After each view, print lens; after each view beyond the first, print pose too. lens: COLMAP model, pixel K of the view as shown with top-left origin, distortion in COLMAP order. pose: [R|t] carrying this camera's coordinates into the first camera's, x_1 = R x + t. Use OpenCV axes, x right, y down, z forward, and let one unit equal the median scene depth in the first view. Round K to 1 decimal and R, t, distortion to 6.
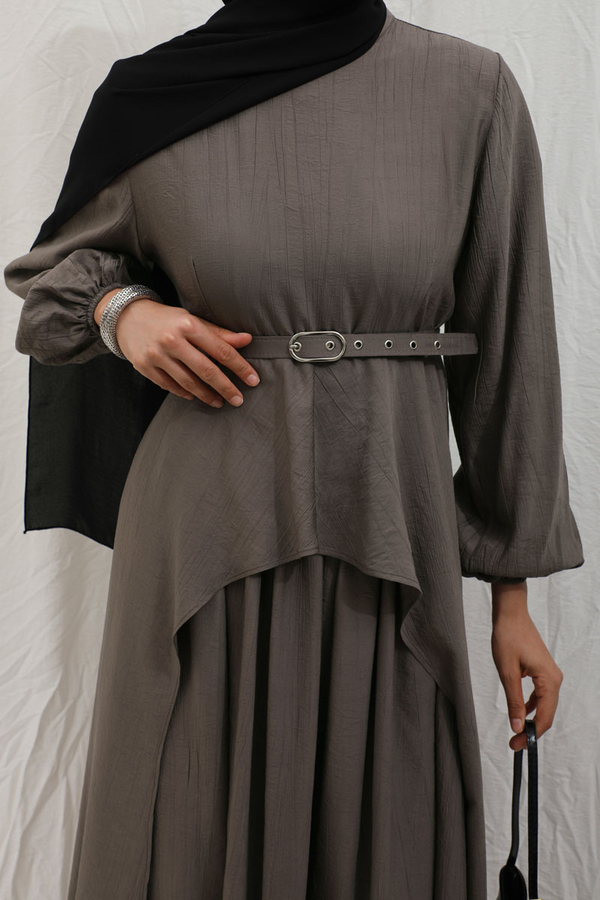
lens RADIAL K [[1149.1, 0, 285.8], [0, 1149.1, 437.8], [0, 0, 1]] dist [0.123598, 0.000000]
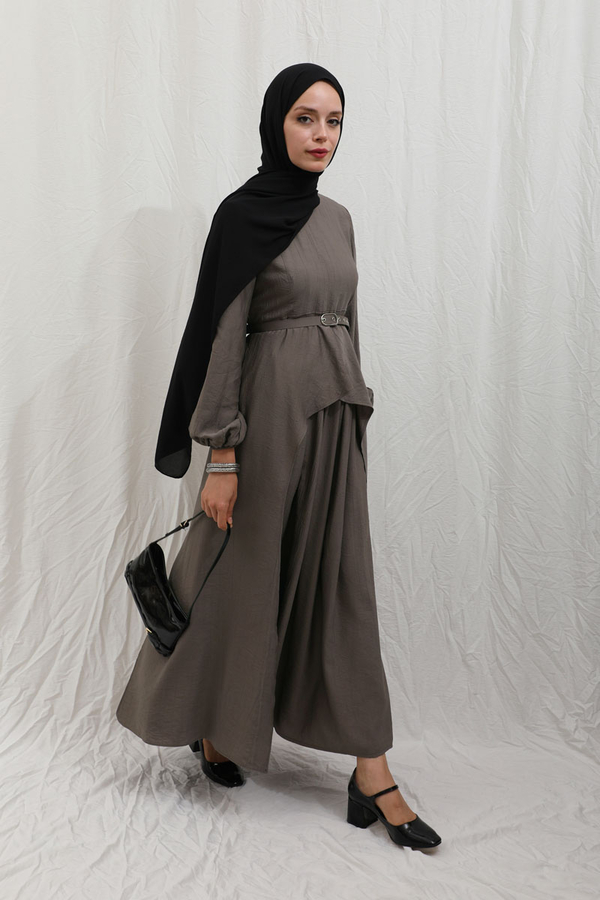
lens RADIAL K [[1313.3, 0, 318.7], [0, 1313.3, 387.9], [0, 0, 1]] dist [0.151718, 0.000000]
pose [[0.992887, -0.012525, 0.118397, -0.136443], [0.025351, 0.993887, -0.107450, 0.248648], [-0.116327, 0.109688, 0.987136, -1.112189]]
